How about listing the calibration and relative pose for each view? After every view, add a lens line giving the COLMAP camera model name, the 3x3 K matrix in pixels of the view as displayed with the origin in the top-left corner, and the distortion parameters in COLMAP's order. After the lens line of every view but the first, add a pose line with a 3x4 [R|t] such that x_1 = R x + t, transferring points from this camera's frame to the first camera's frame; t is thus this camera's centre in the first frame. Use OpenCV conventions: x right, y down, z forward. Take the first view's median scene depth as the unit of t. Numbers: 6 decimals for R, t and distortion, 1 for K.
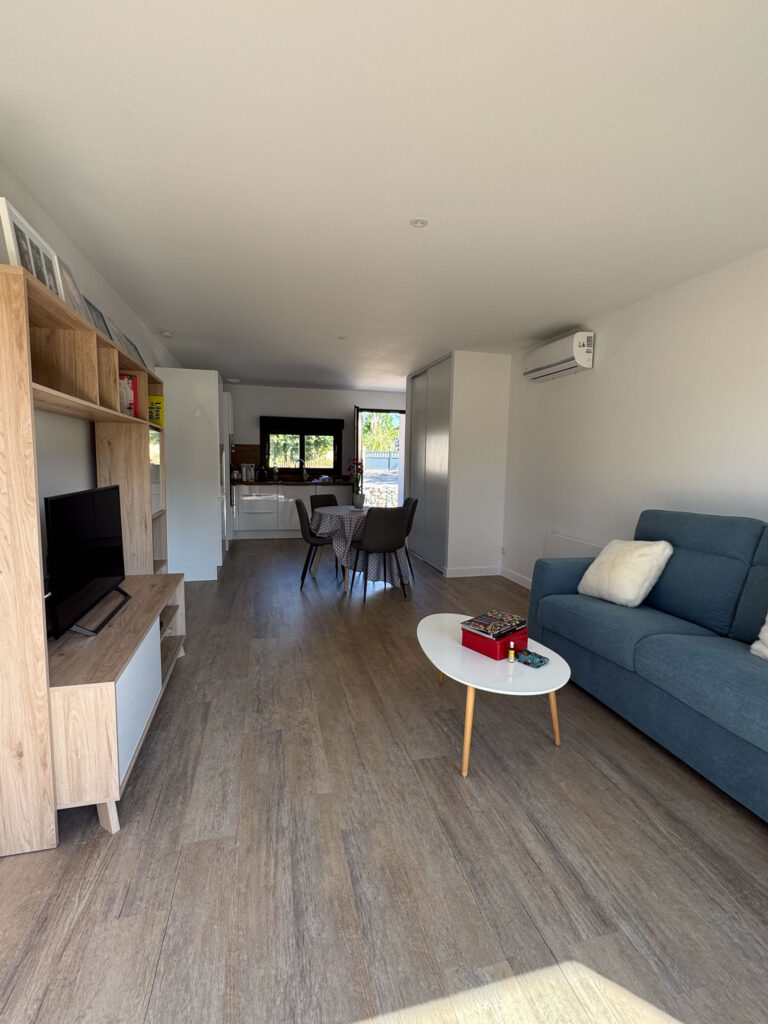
lens RADIAL K [[473.7, 0, 380.8], [0, 473.7, 513.2], [0, 0, 1]] dist [0.000755, -0.001035]
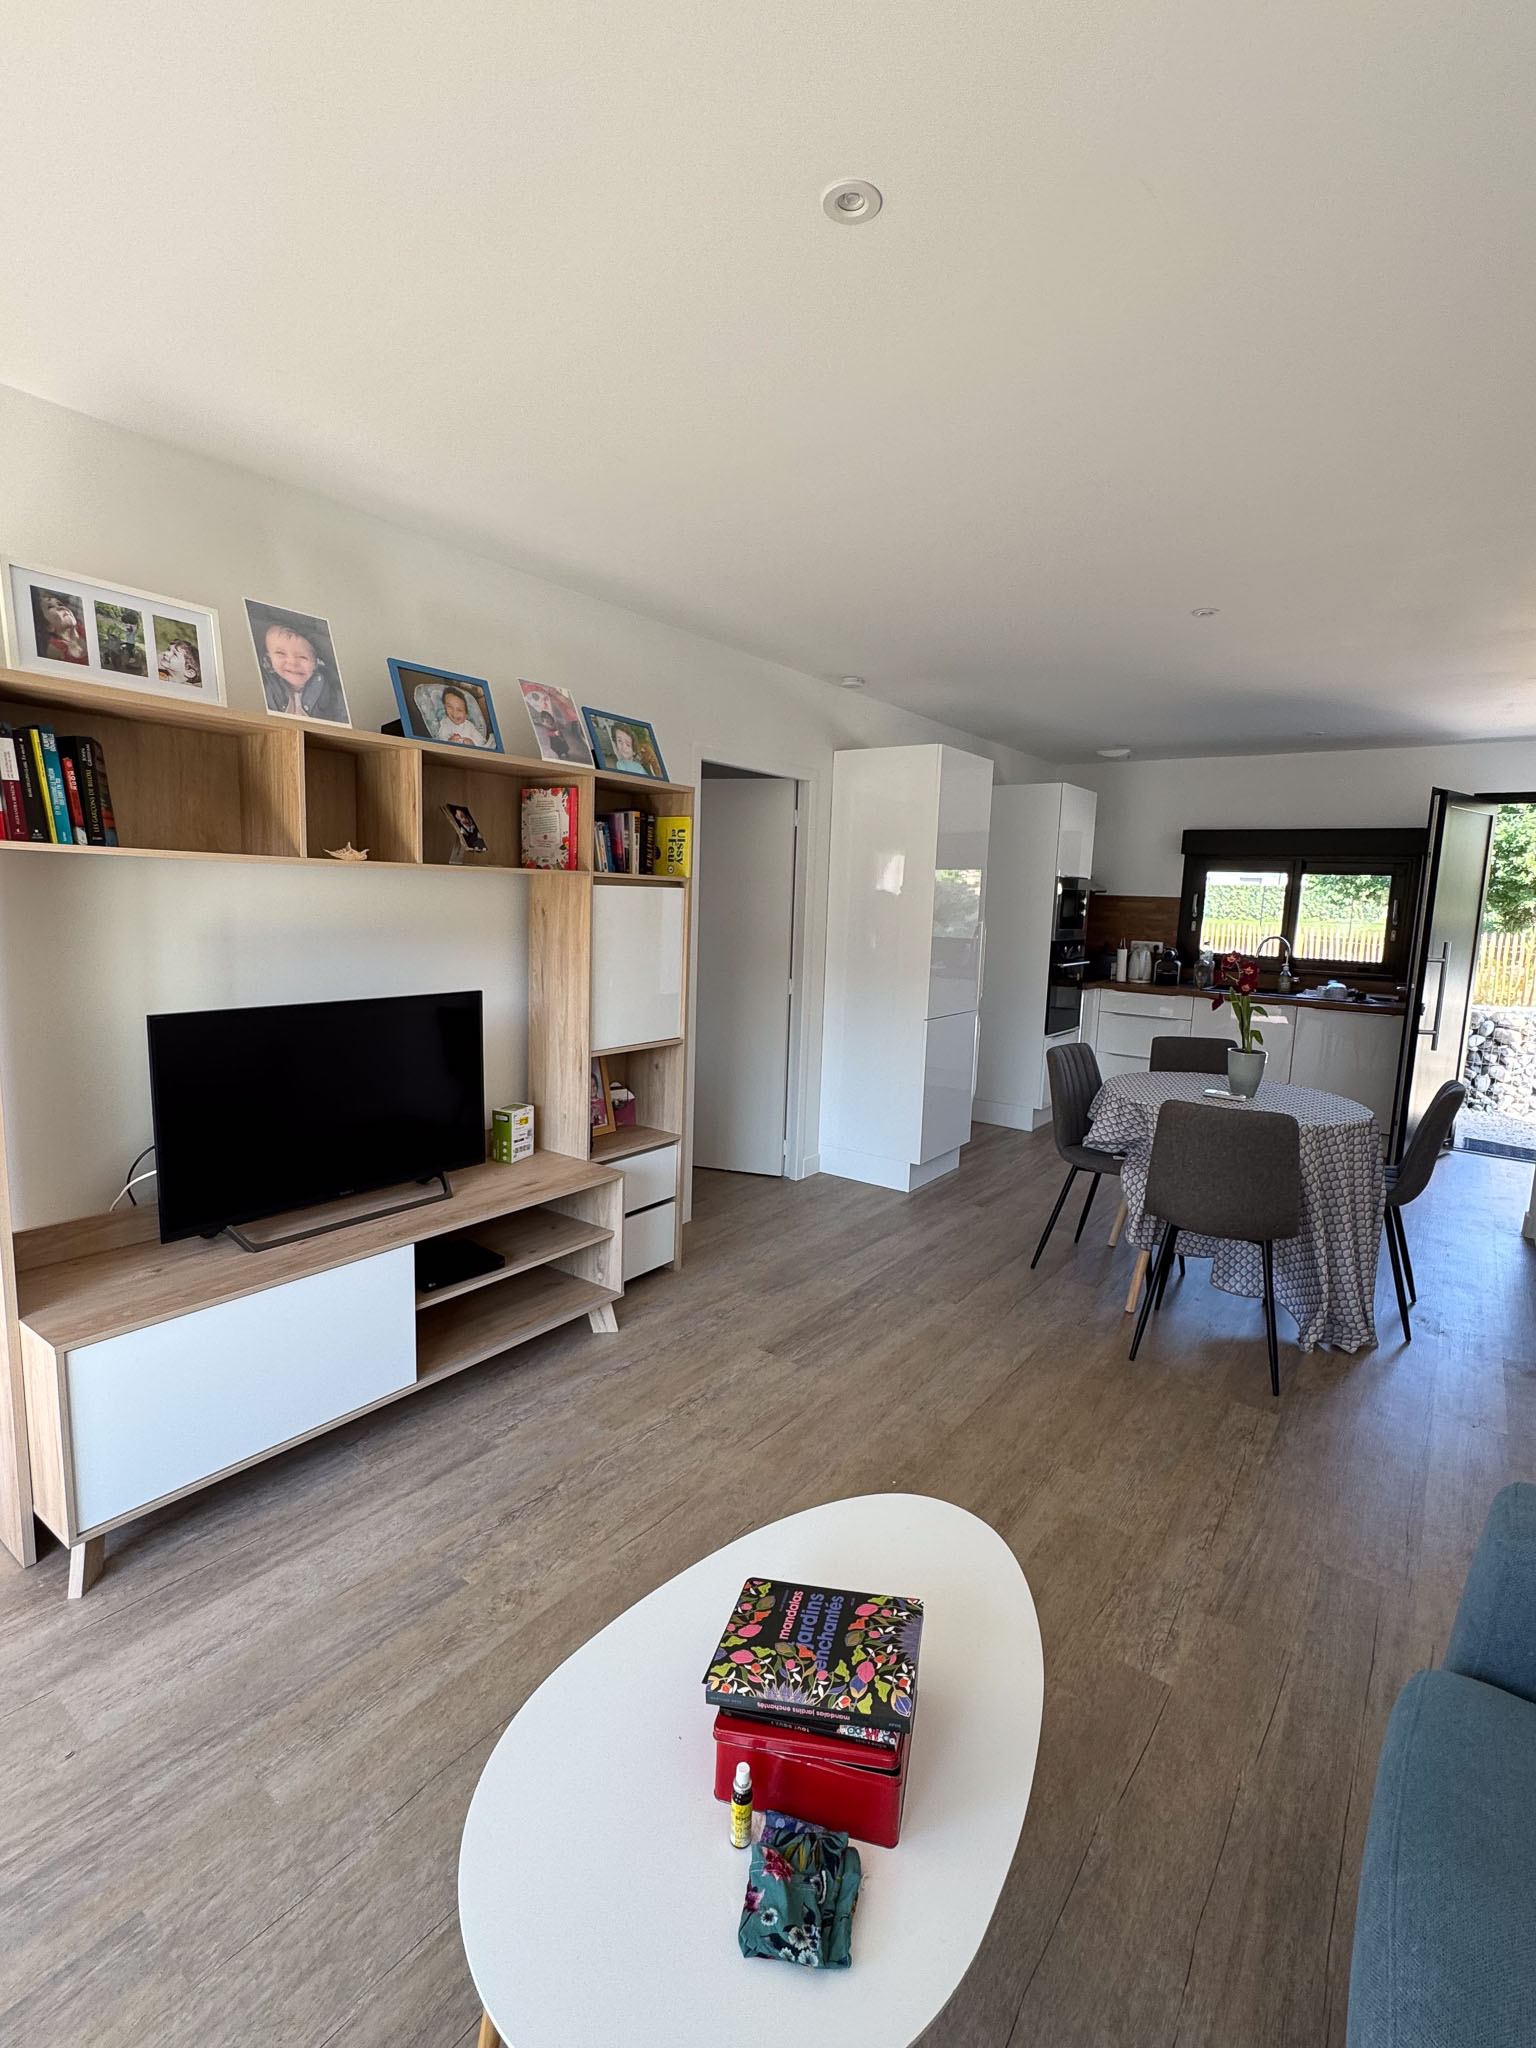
lens RADIAL K [[947.4, 0, 763.2], [0, 947.4, 1023.5], [0, 0, 1]] dist [0.000755, -0.001035]
pose [[0.639906, 0.110348, -0.760489, 0.441070], [-0.107883, 0.992735, 0.053270, -0.102420], [0.760843, 0.047957, 0.647162, 0.475114]]
